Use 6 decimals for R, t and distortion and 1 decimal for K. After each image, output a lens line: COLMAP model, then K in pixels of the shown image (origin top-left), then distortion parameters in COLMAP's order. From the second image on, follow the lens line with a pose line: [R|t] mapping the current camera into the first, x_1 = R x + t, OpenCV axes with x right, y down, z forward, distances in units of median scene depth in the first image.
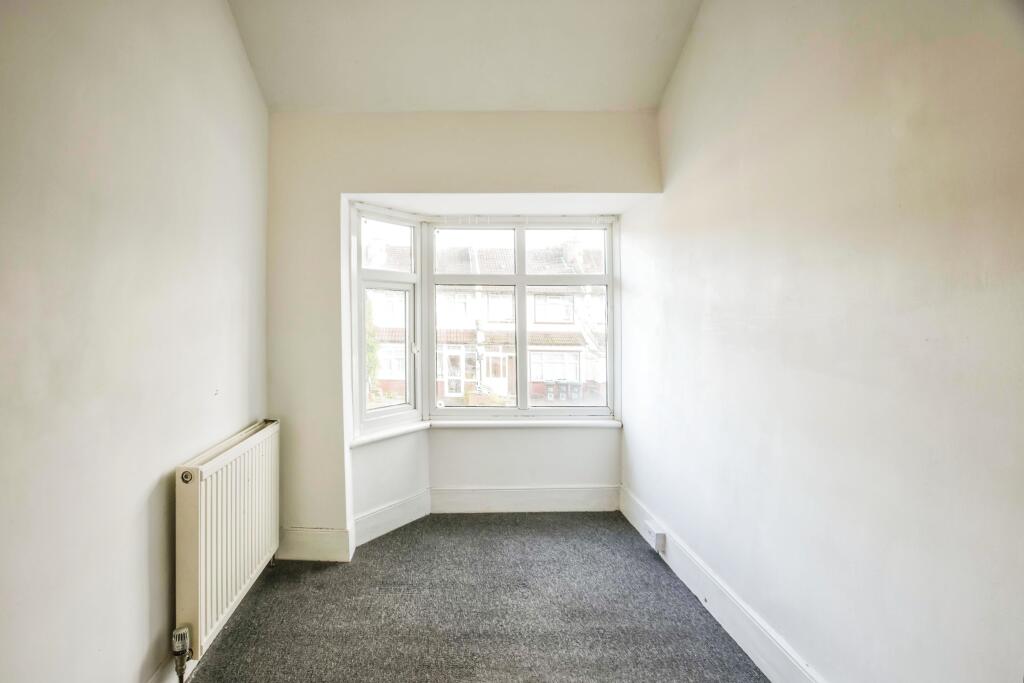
lens RADIAL K [[452.8, 0, 513.2], [0, 452.8, 297.7], [0, 0, 1]] dist [-0.049967, 0.021754]
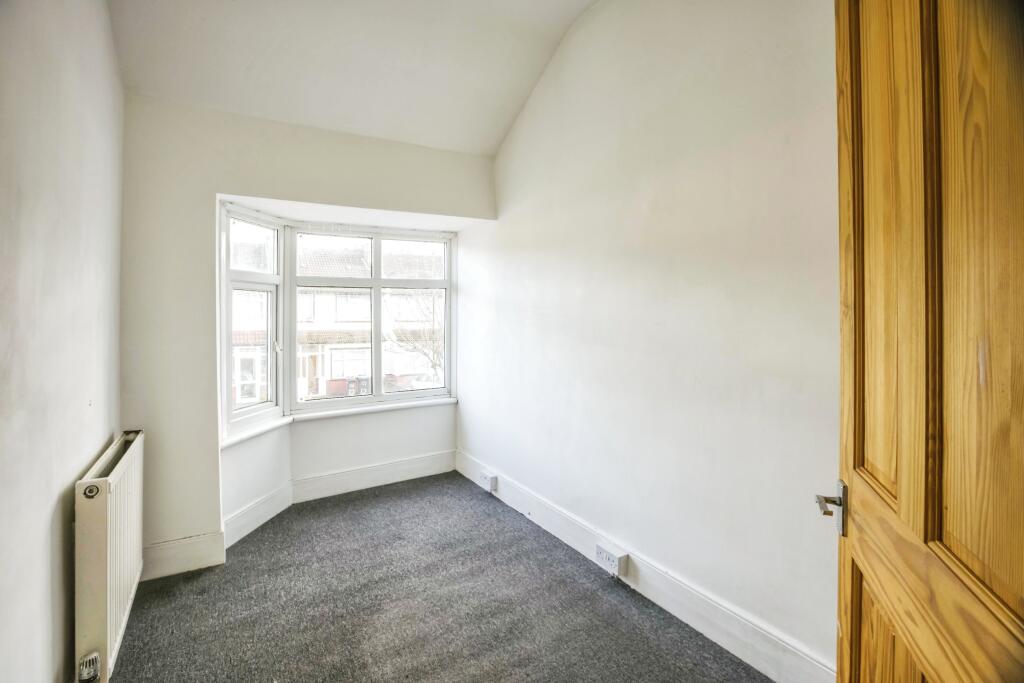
lens RADIAL K [[452.8, 0, 513.2], [0, 452.8, 297.7], [0, 0, 1]] dist [-0.049967, 0.021754]
pose [[0.855637, 0.003507, 0.517564, -0.303213], [-0.005263, 0.999984, 0.001925, -0.006689], [-0.517549, -0.004371, 0.855643, -0.167624]]
